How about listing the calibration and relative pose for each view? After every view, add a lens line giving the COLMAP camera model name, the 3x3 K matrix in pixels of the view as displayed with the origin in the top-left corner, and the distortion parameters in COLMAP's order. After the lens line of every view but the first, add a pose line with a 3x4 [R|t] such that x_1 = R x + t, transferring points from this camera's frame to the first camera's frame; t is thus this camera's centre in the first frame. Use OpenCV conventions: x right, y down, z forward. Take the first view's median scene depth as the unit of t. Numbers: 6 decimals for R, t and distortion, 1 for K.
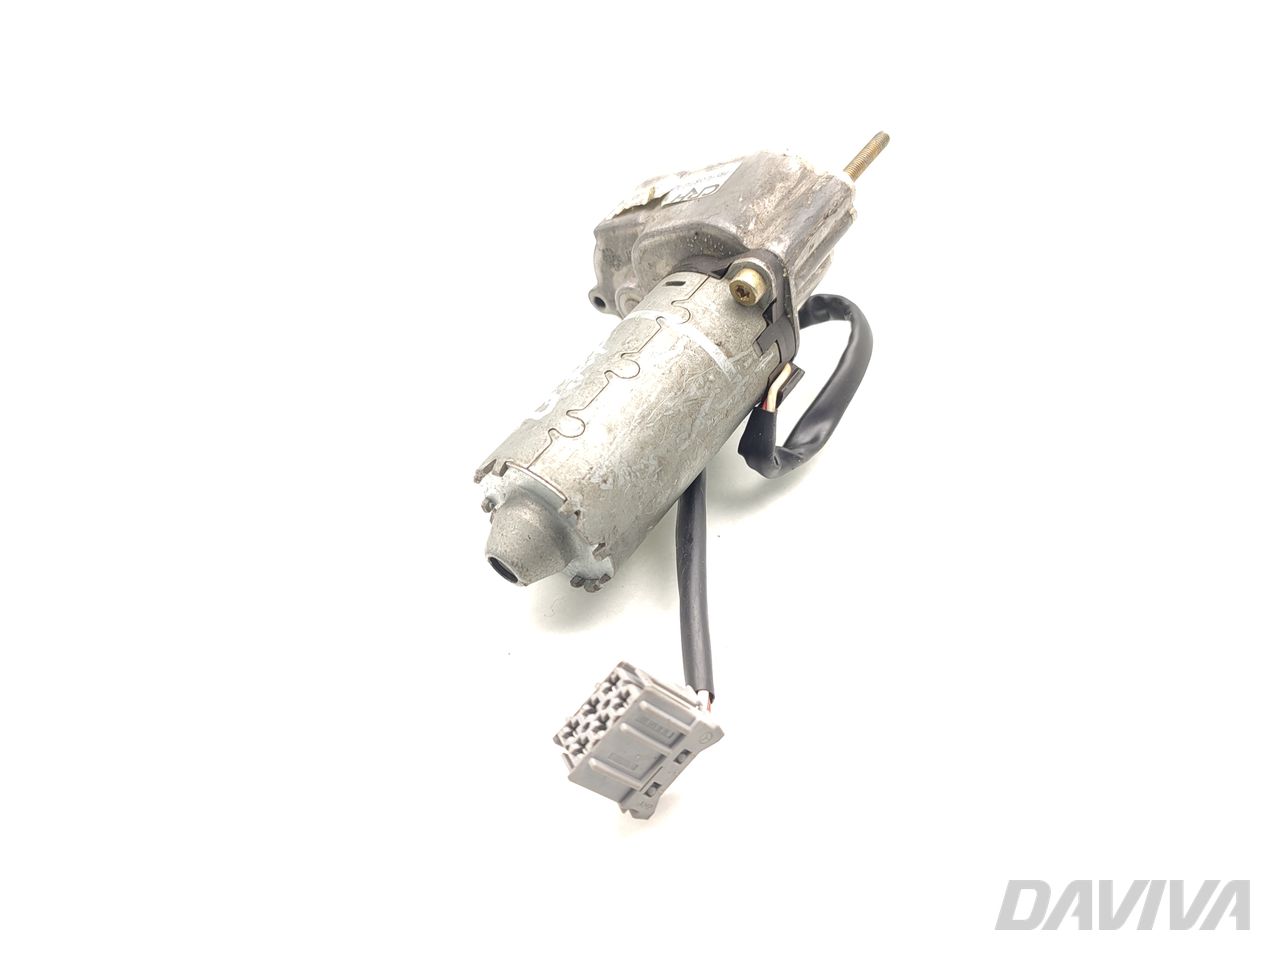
lens RADIAL K [[895.4, 0, 639.8], [0, 895.4, 481.1], [0, 0, 1]] dist [0.001874, -0.000048]
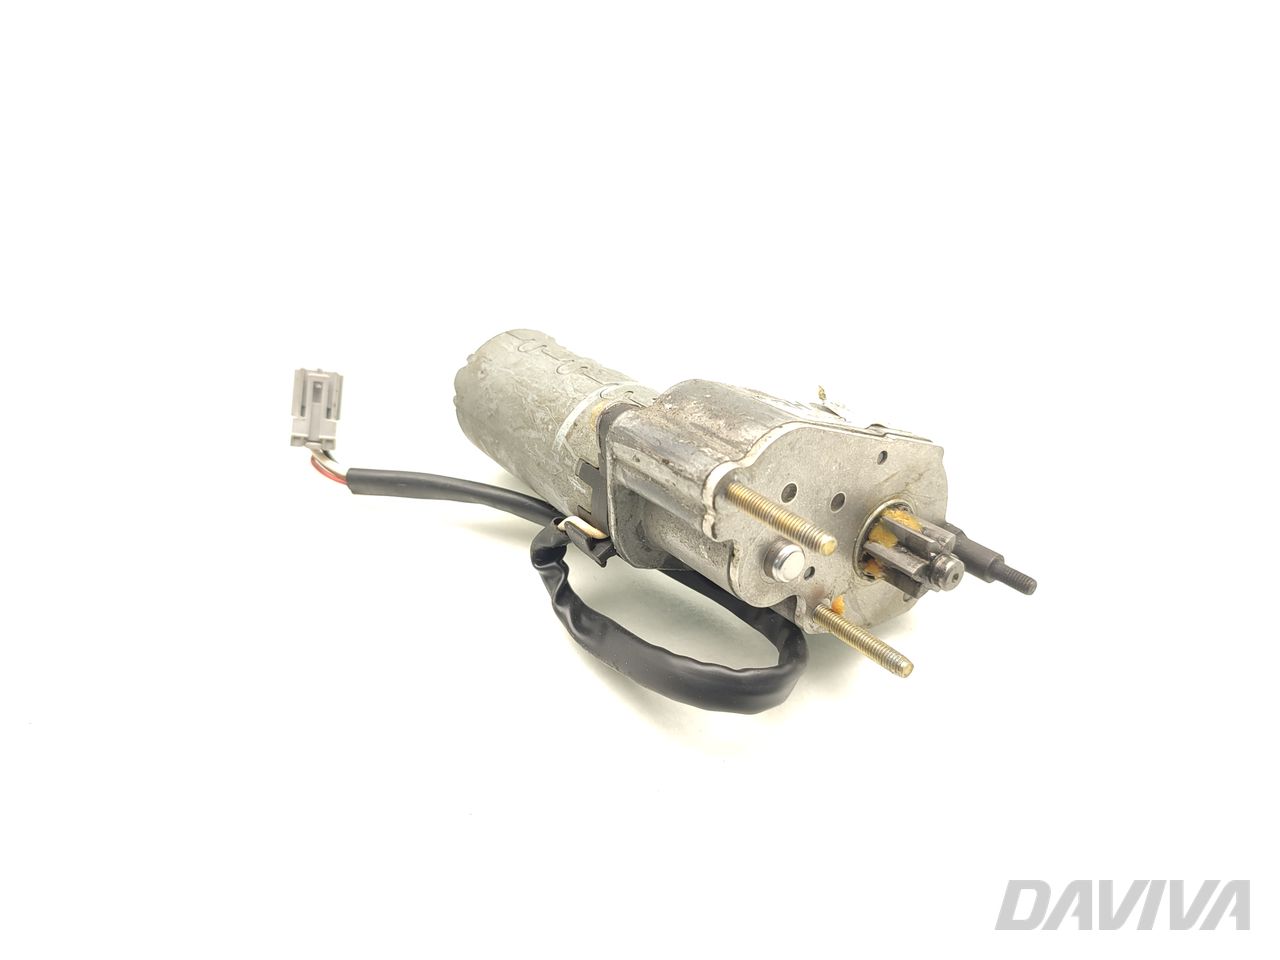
lens RADIAL K [[895.4, 0, 640.7], [0, 895.4, 479.8], [0, 0, 1]] dist [0.001874, -0.000048]
pose [[-0.264091, 0.648416, -0.714012, 0.826815], [-0.680973, 0.398904, 0.614127, -0.793746], [0.683031, 0.648408, 0.336207, 0.738214]]
